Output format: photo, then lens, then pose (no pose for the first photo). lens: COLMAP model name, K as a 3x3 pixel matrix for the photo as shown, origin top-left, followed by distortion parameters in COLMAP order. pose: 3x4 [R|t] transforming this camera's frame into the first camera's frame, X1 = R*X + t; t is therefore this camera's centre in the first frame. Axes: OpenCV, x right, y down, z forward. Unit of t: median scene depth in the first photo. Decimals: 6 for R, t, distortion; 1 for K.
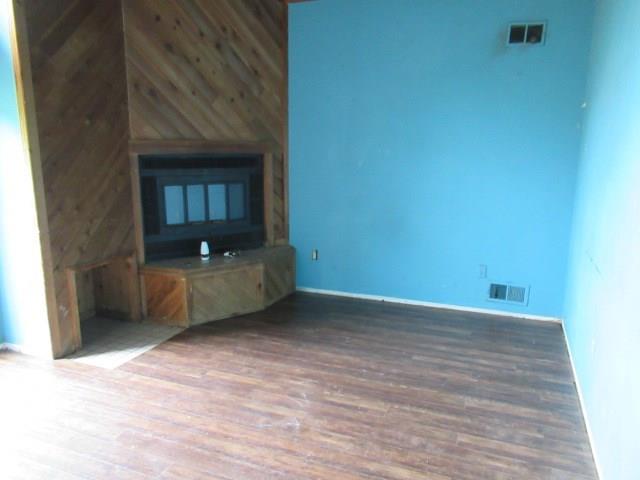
lens RADIAL K [[475.4, 0, 318.4], [0, 475.4, 240.1], [0, 0, 1]] dist [-0.014745, 0.006462]
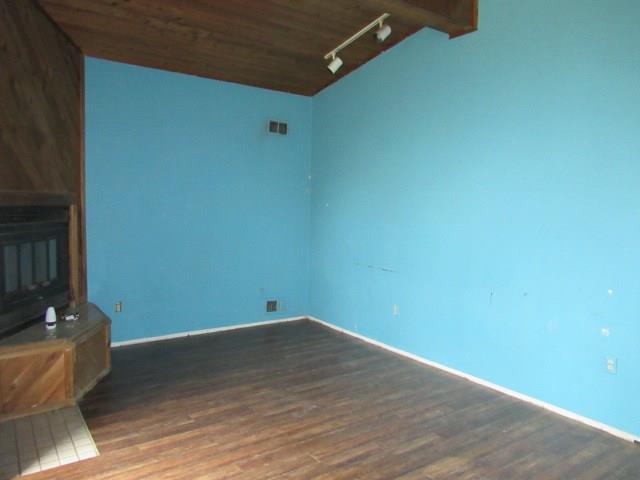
lens RADIAL K [[475.4, 0, 318.4], [0, 475.4, 240.1], [0, 0, 1]] dist [-0.014745, 0.006462]
pose [[0.549159, -0.057805, 0.833717, -0.901793], [0.139918, 0.989884, -0.023529, -0.039108], [-0.823922, 0.129573, 0.551691, 0.141533]]
